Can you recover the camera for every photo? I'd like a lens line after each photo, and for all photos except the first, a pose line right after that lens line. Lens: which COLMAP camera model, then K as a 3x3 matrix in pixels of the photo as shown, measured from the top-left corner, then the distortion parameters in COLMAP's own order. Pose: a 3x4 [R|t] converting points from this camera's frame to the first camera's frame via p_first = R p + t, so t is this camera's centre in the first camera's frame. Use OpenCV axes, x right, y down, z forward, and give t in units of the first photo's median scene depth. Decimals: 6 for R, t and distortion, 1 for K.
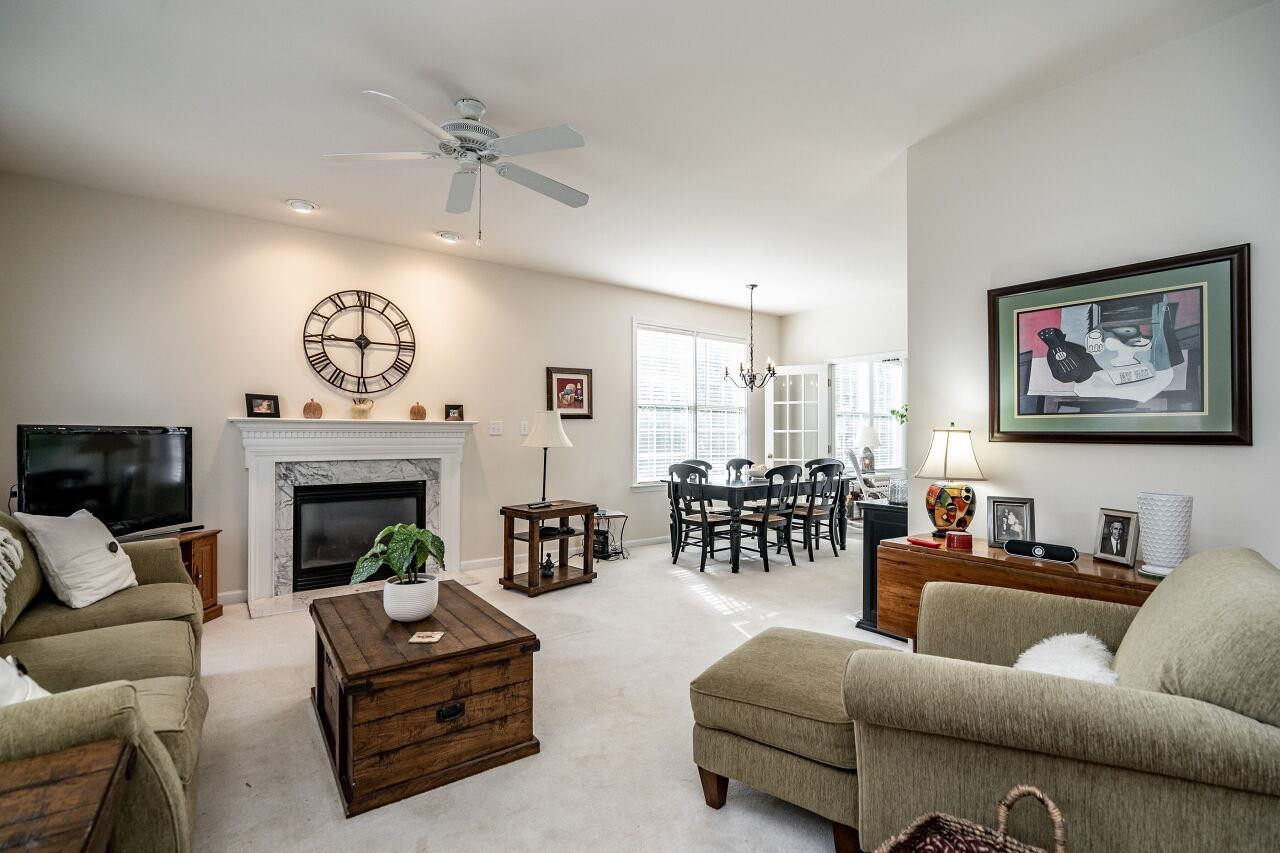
lens RADIAL K [[566.5, 0, 635.3], [0, 566.5, 426.8], [0, 0, 1]] dist [-0.002931, -0.000097]
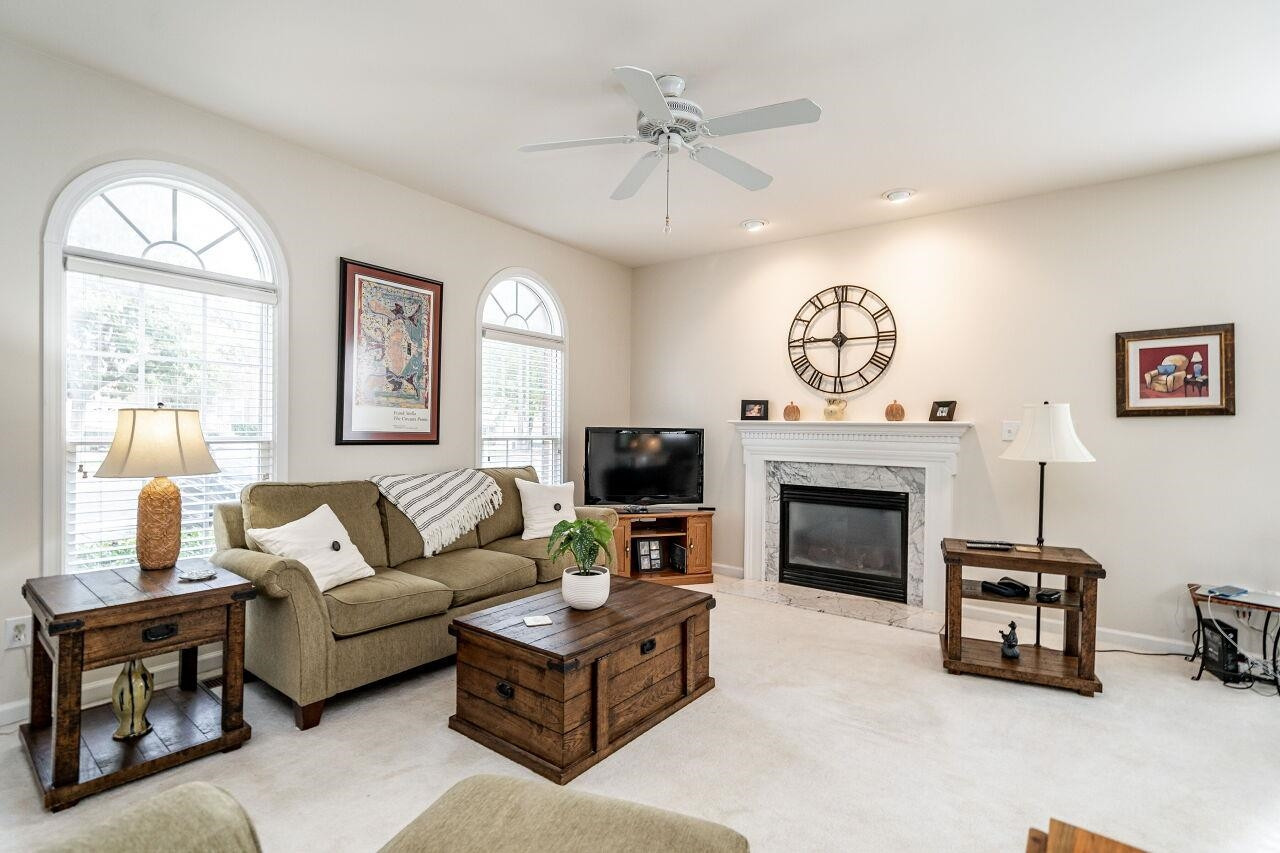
lens RADIAL K [[589.2, 0, 645.2], [0, 589.2, 430.8], [0, 0, 1]] dist [-0.003878, 0.000002]
pose [[0.320367, 0.006396, -0.947272, 0.344275], [-0.002087, 0.999980, 0.006046, -0.002036], [0.947291, 0.000040, 0.320374, 0.367855]]
